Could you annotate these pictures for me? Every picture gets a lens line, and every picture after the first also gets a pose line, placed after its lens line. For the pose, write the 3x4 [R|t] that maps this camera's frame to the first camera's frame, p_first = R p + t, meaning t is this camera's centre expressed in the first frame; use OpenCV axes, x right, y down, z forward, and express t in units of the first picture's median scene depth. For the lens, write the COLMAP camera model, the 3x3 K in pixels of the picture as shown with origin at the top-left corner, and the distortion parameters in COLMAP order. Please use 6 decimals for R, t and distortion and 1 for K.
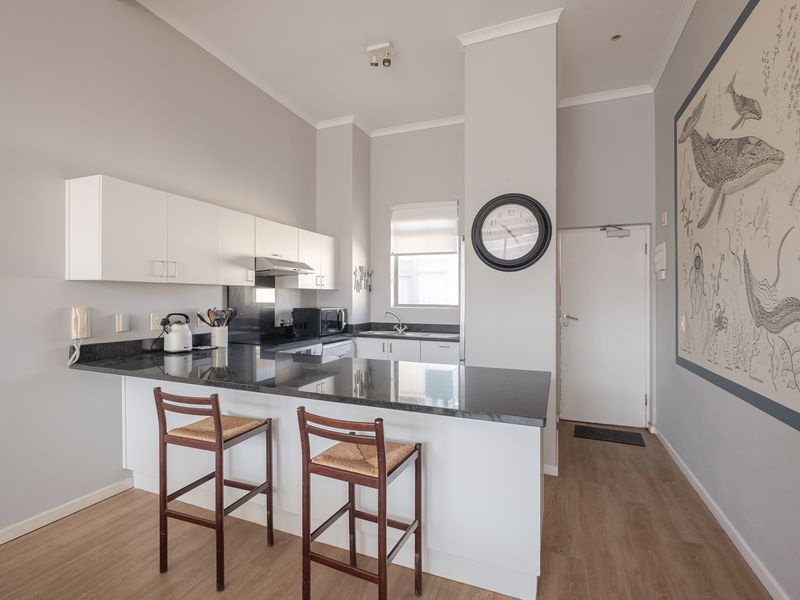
lens RADIAL K [[394.4, 0, 395.8], [0, 394.4, 294.9], [0, 0, 1]] dist [0.001378, -0.001830]
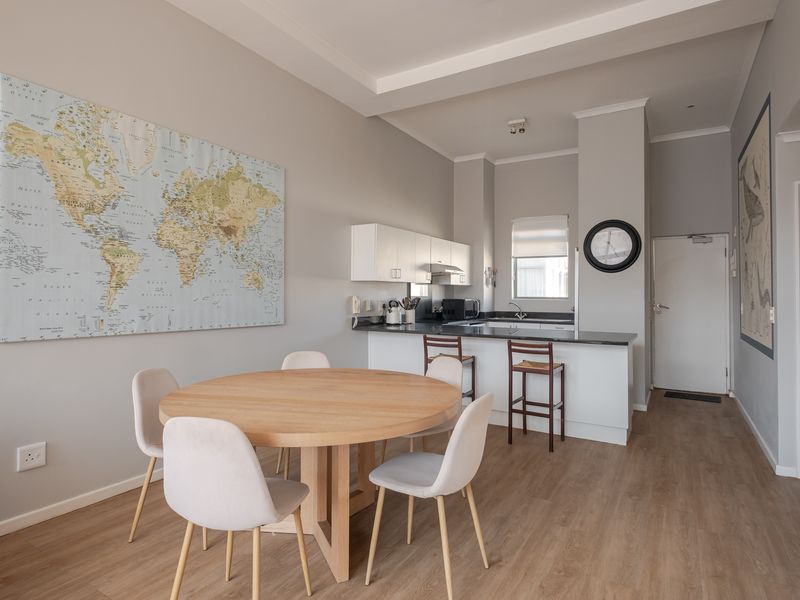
lens RADIAL K [[451.7, 0, 400.5], [0, 451.7, 289.0], [0, 0, 1]] dist [-0.002401, 0.005642]
pose [[0.987815, -0.002143, -0.155621, -0.179716], [0.001360, 0.999986, -0.005140, 0.006636], [0.155630, 0.004866, 0.987803, -0.623628]]
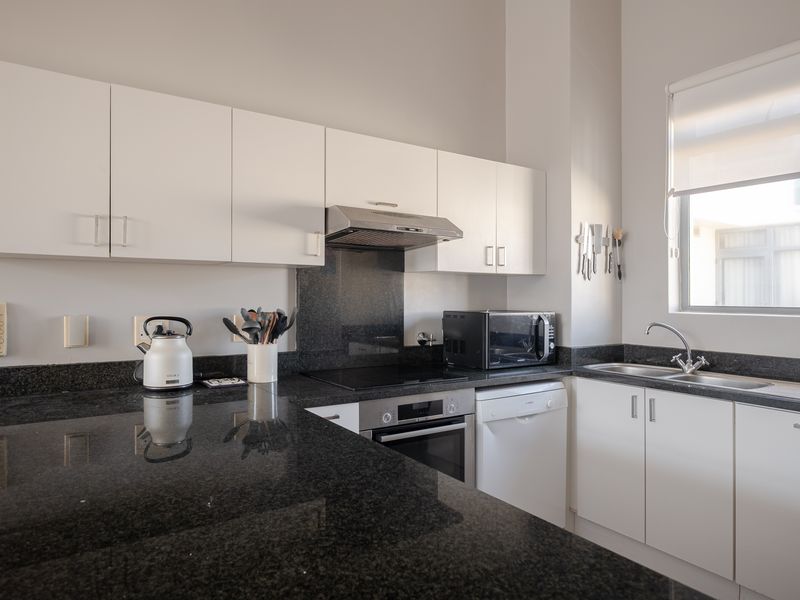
lens RADIAL K [[520.9, 0, 401.0], [0, 520.9, 296.9], [0, 0, 1]] dist [-0.008060, 0.000558]
pose [[0.830932, 0.001015, -0.556374, 0.080586], [0.002451, 0.999982, 0.005484, 0.012494], [0.556369, -0.005921, 0.830914, 0.444851]]
